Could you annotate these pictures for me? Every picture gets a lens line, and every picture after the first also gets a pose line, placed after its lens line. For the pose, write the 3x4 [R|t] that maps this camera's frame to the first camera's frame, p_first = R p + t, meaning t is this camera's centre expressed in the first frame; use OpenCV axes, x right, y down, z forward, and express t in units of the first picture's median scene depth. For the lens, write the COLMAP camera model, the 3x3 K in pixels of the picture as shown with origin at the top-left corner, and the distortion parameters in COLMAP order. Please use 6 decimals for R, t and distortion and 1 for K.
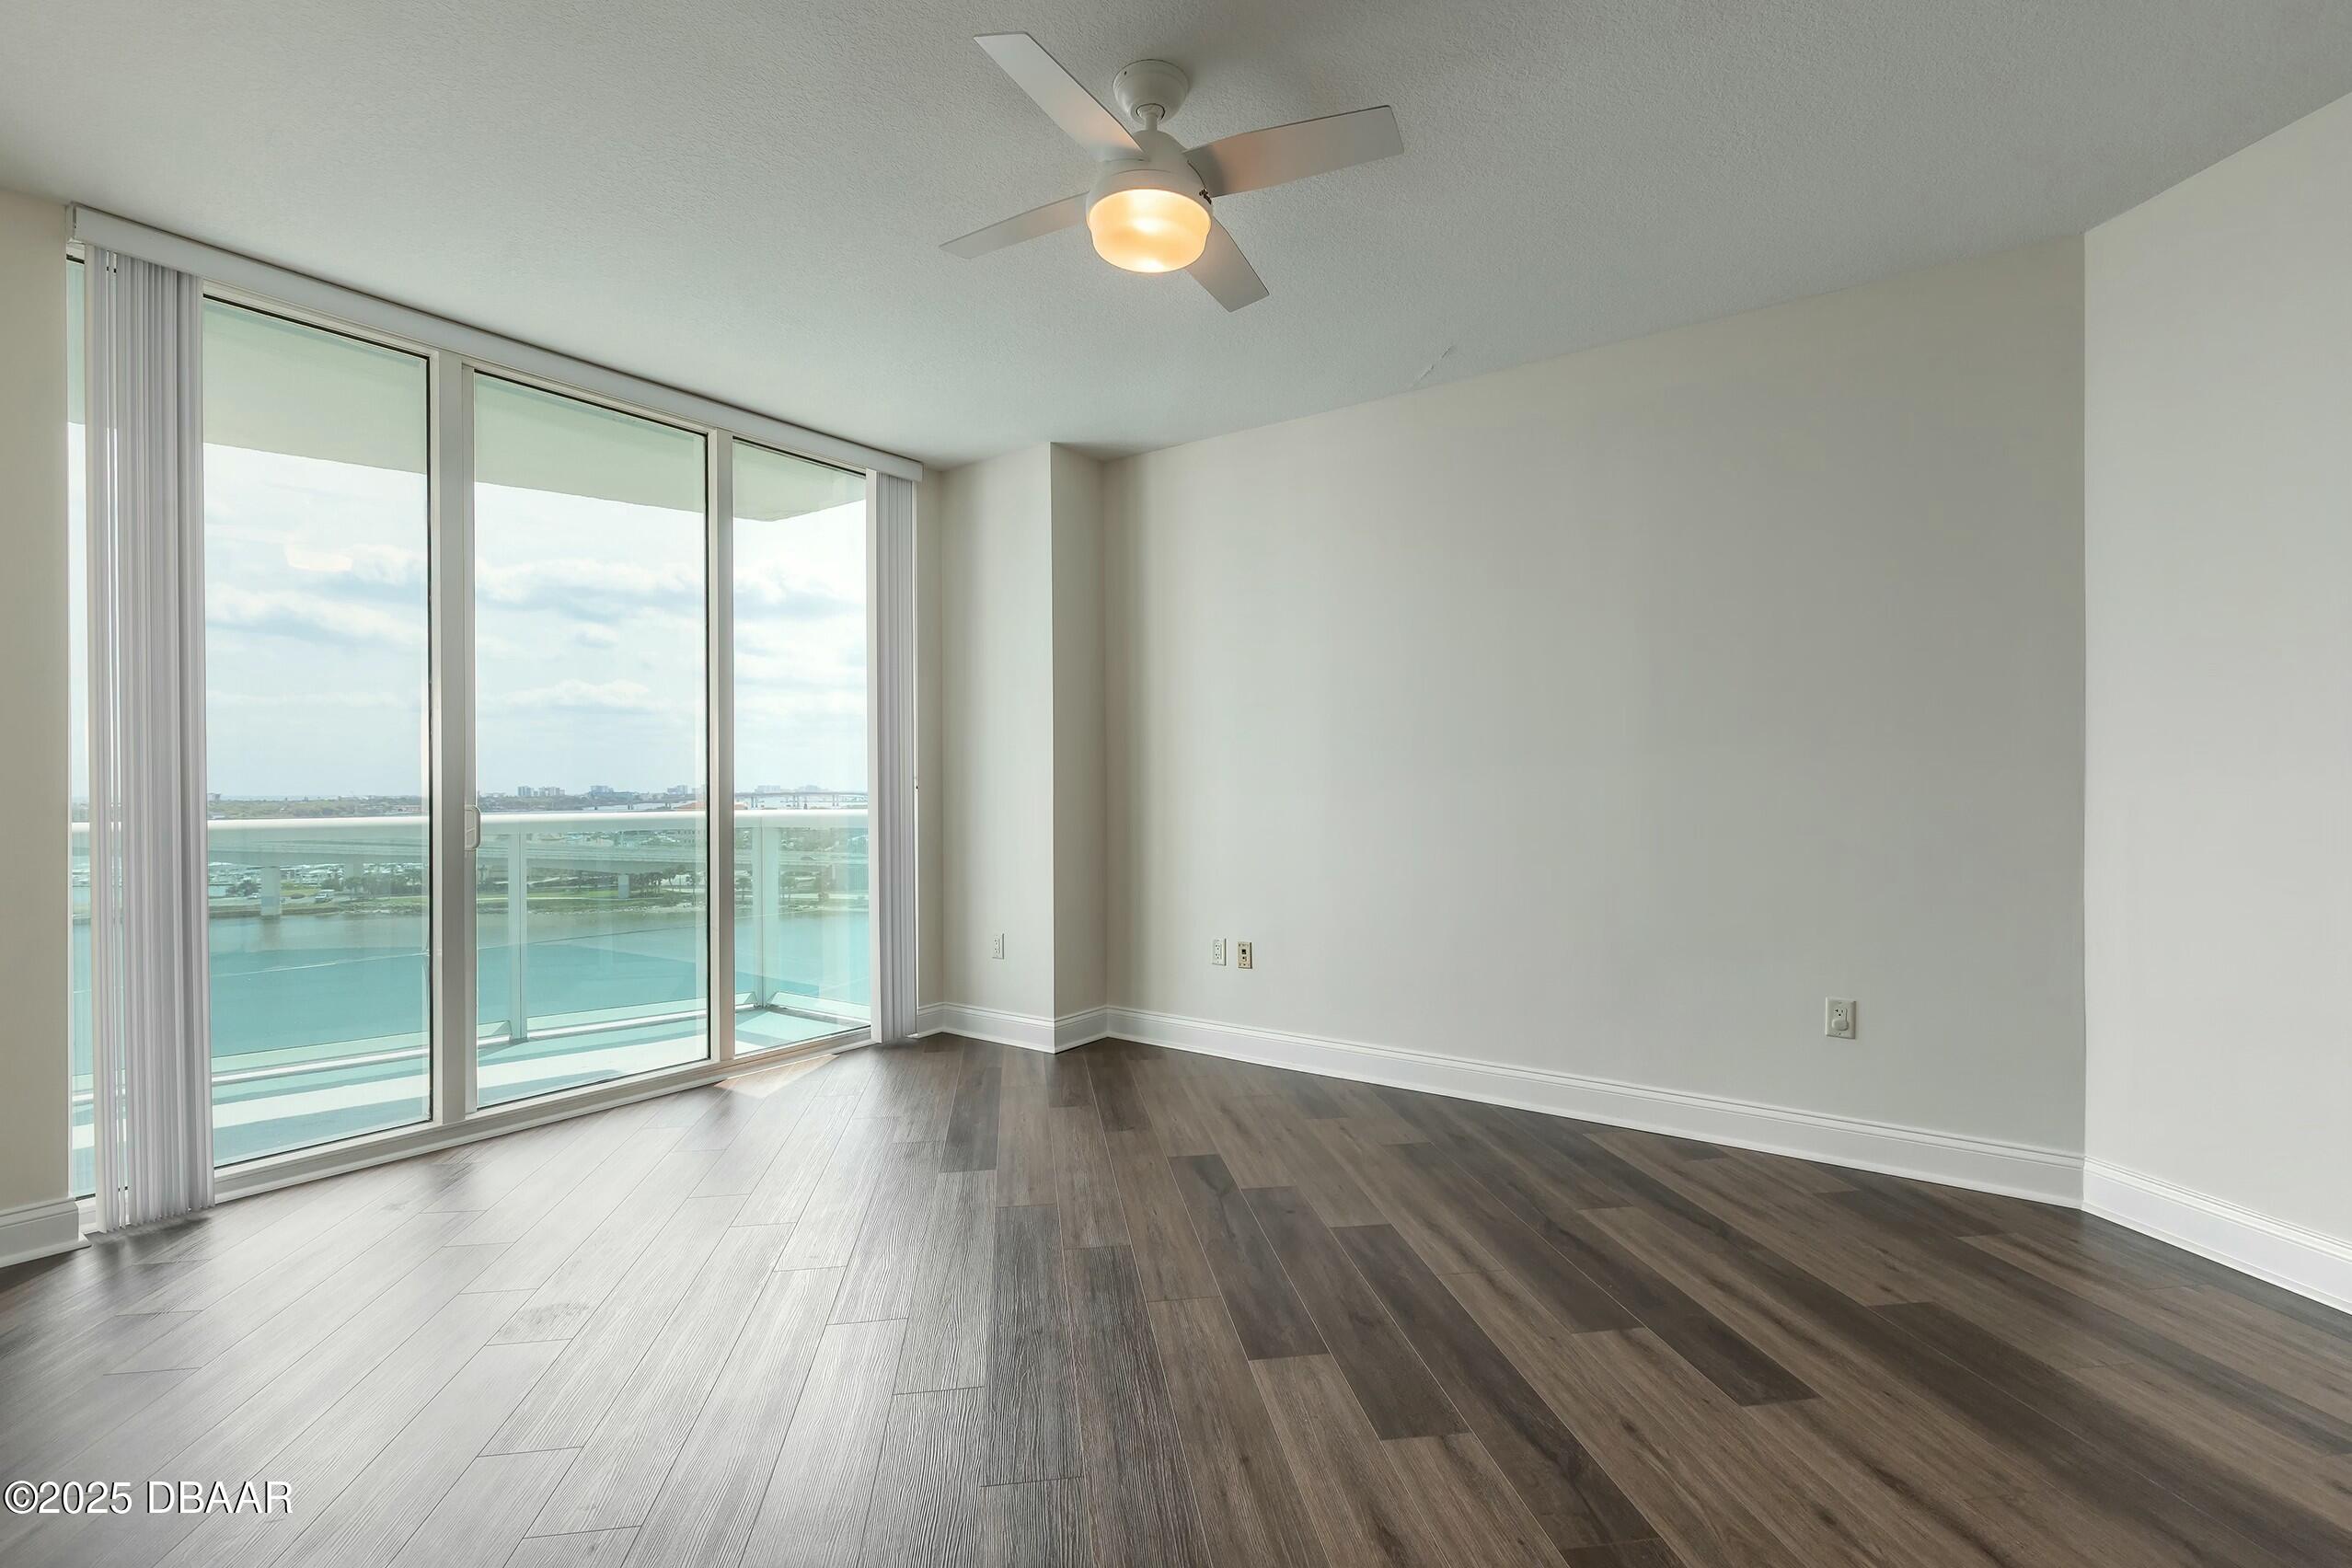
lens RADIAL K [[1060.7, 0, 1170.9], [0, 1060.7, 790.1], [0, 0, 1]] dist [0.009202, -0.002182]
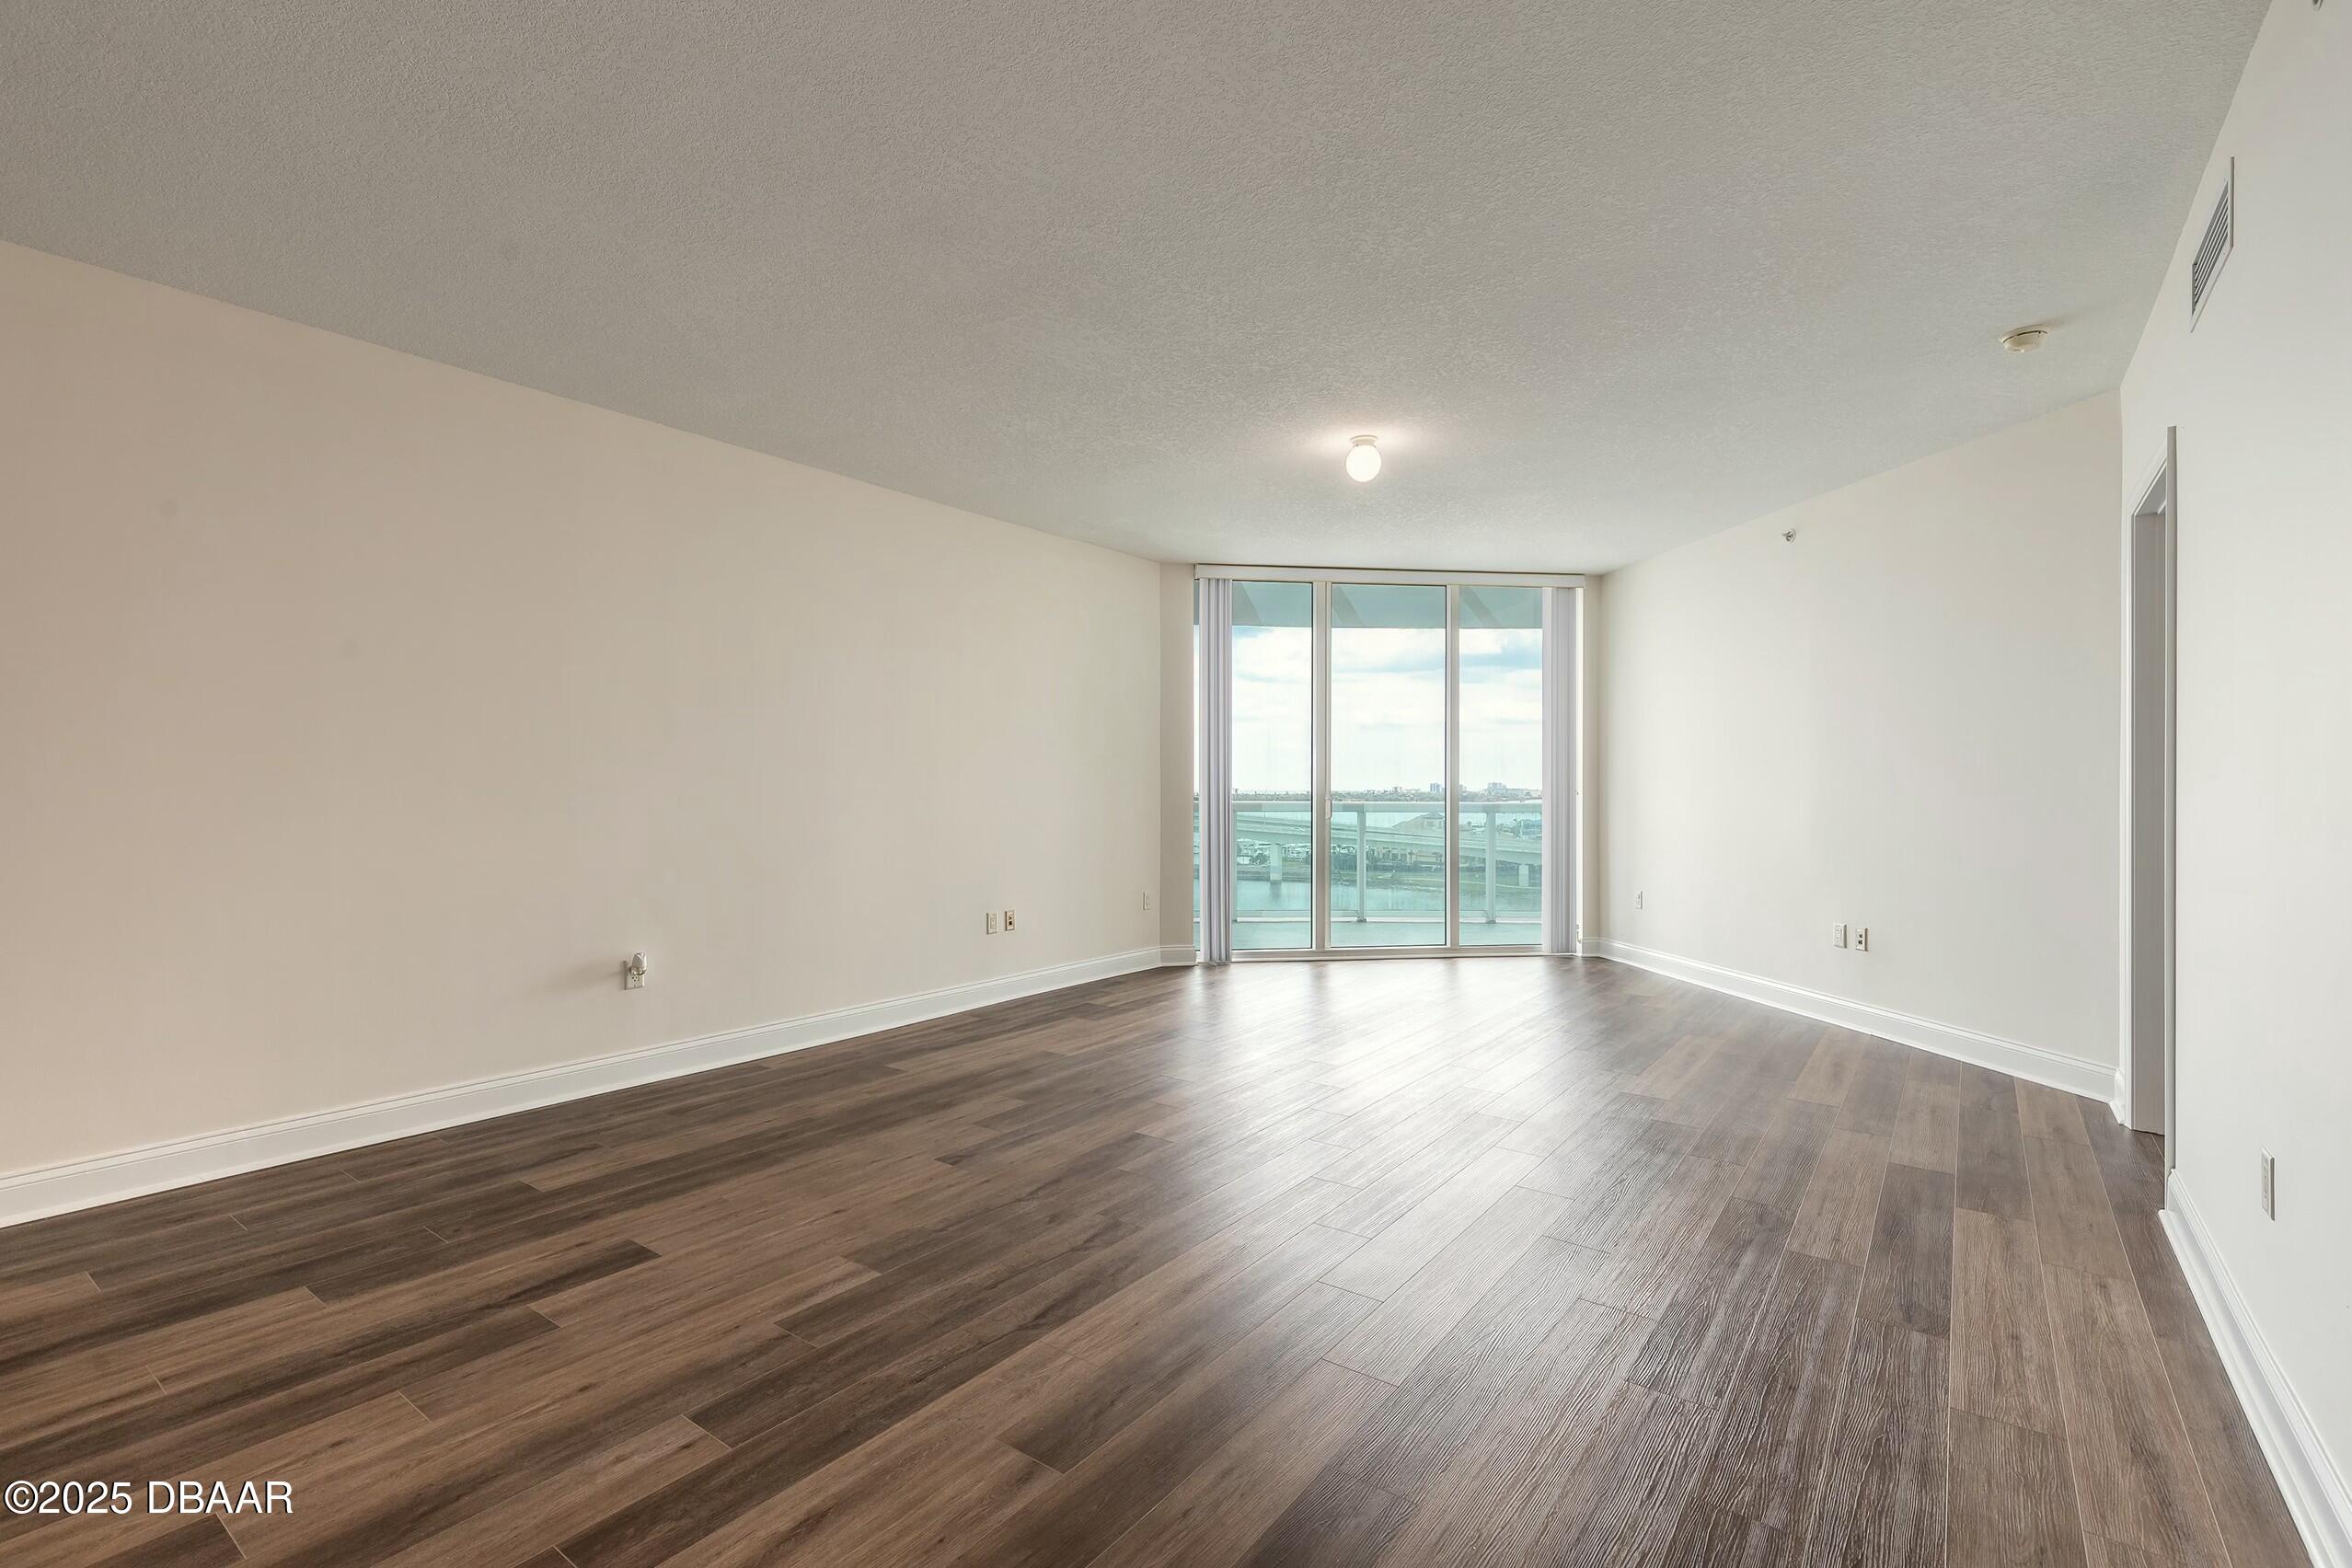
lens RADIAL K [[1060.7, 0, 1177.8], [0, 1060.7, 782.2], [0, 0, 1]] dist [0.009202, -0.002182]
pose [[0.701560, 0.006209, -0.712583, 0.593745], [-0.010437, 0.999944, -0.001562, -0.008860], [0.712534, 0.008533, 0.701586, -0.637454]]
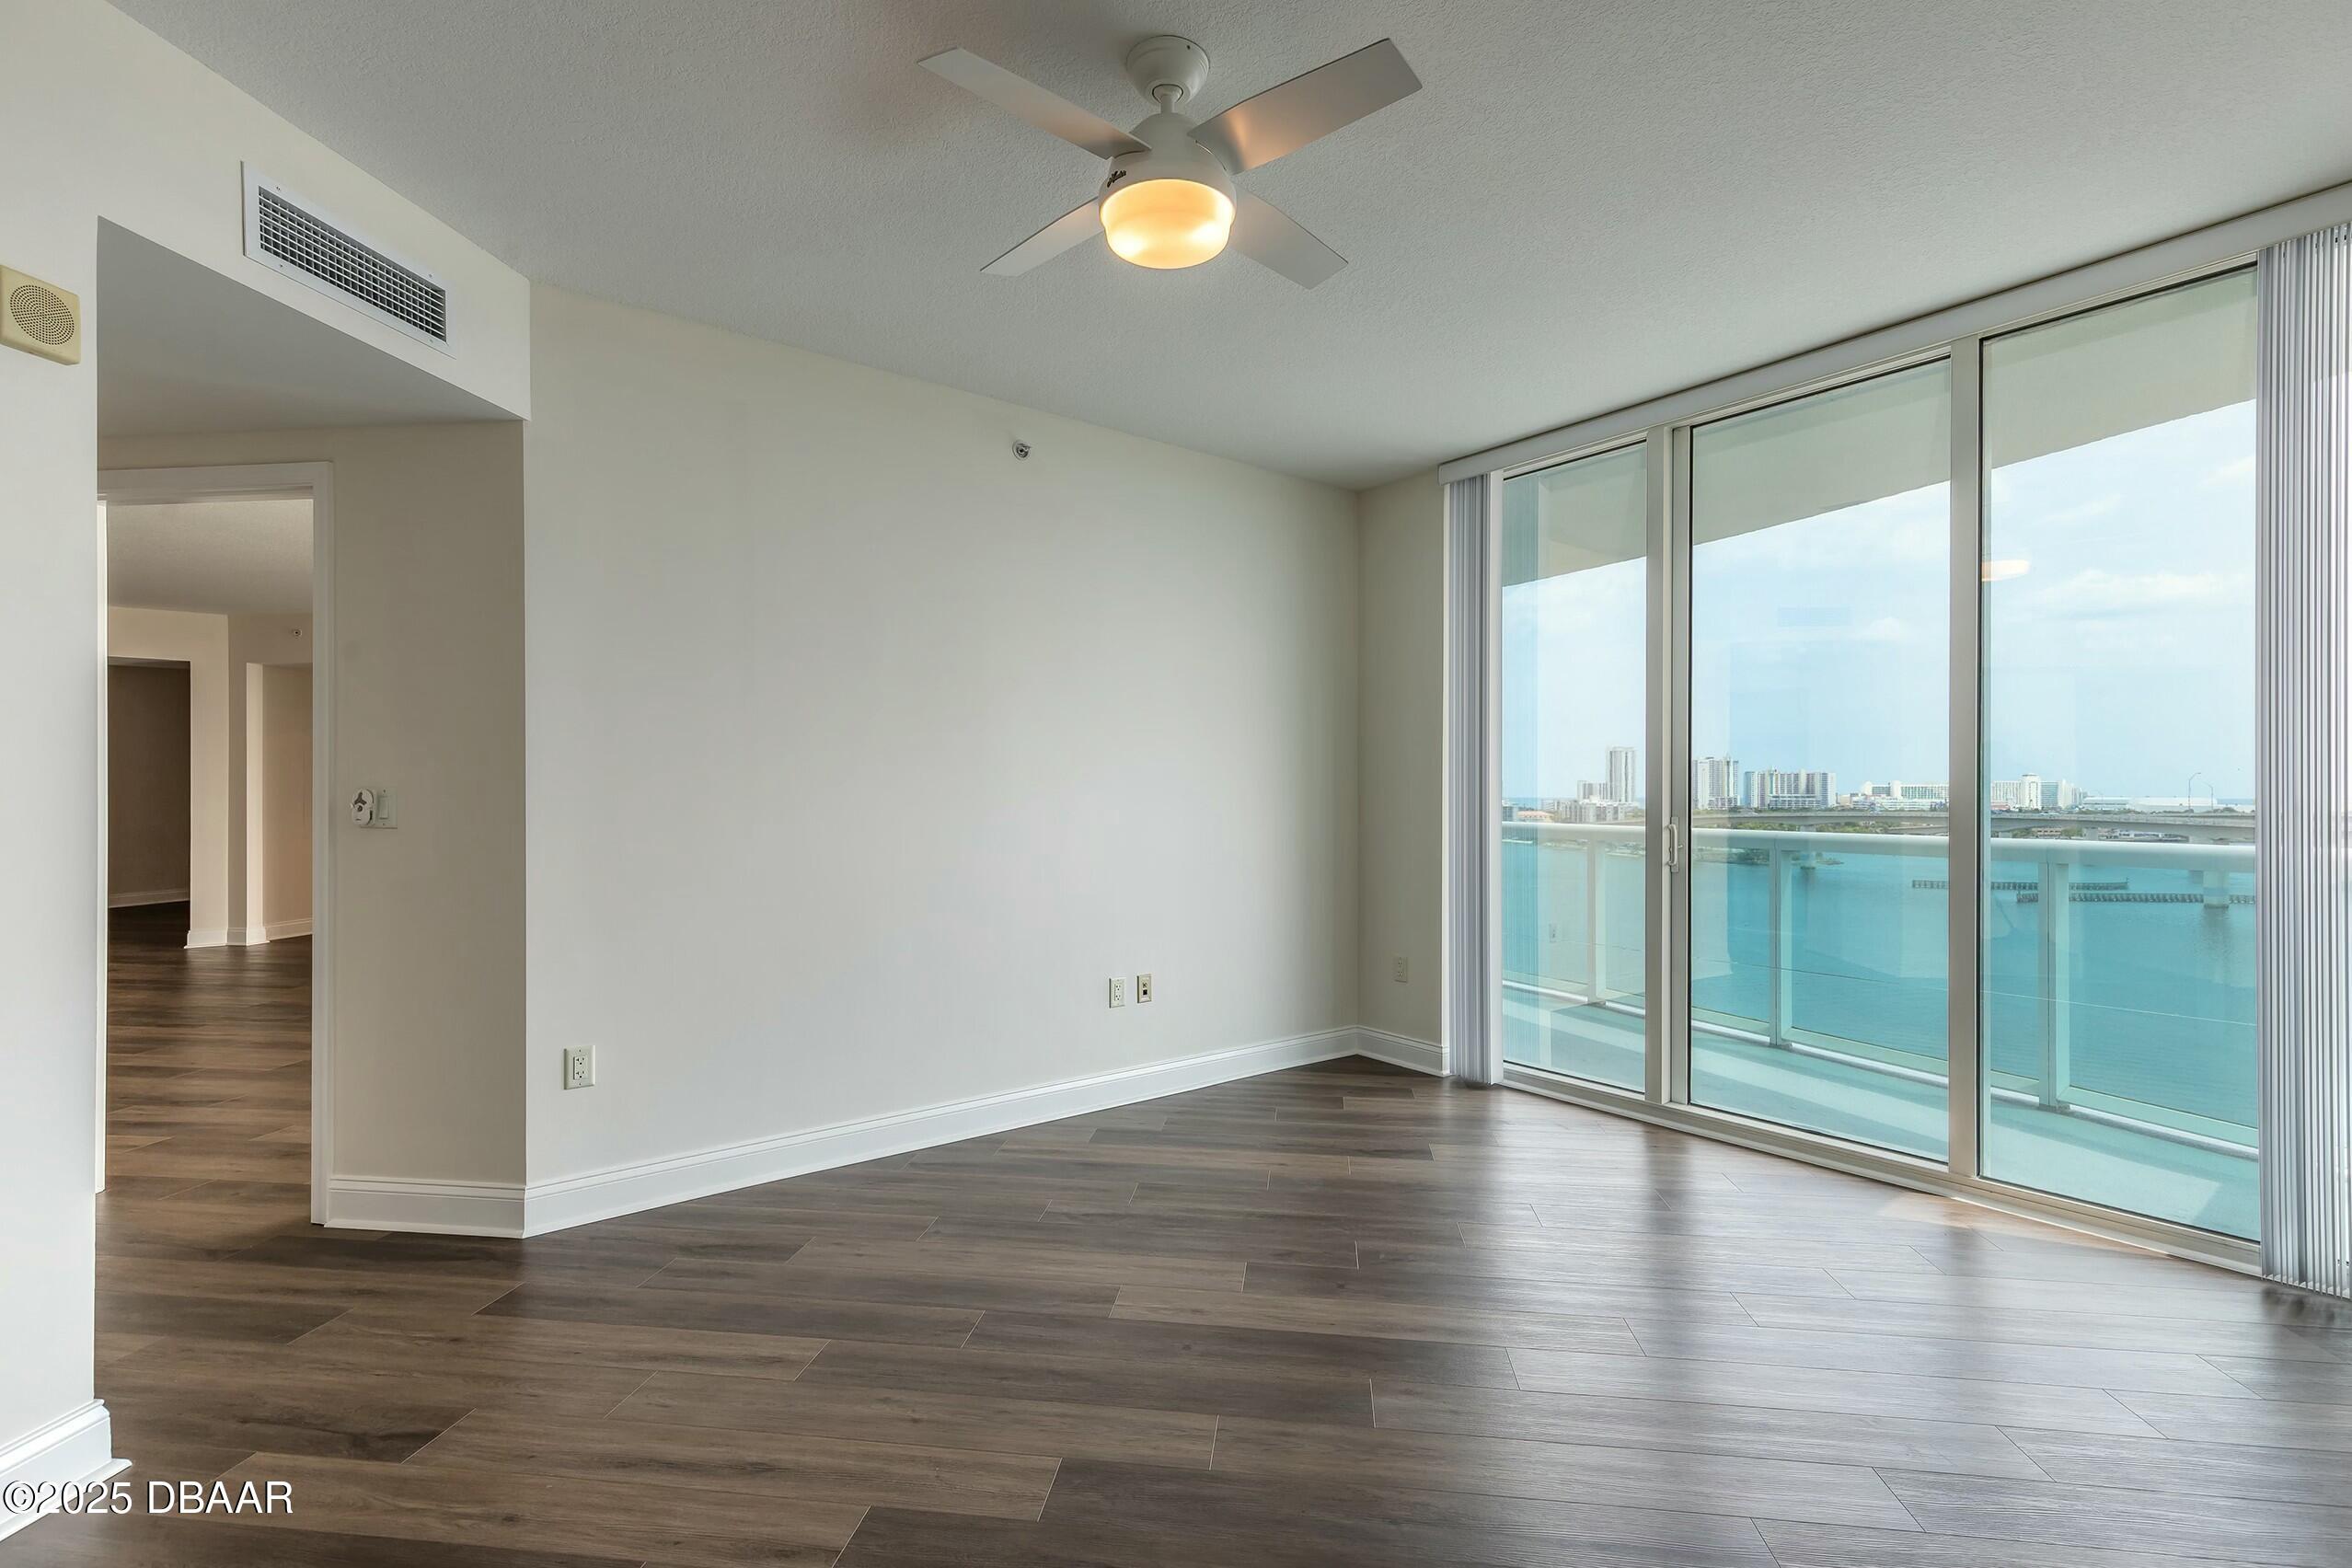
lens RADIAL K [[1060.7, 0, 1171.0], [0, 1060.7, 790.4], [0, 0, 1]] dist [0.009202, -0.002182]
pose [[-0.269872, 0.001825, -0.962895, 0.546447], [-0.002560, 0.999993, 0.002613, -0.023000], [0.962893, 0.003171, -0.269865, 0.787696]]
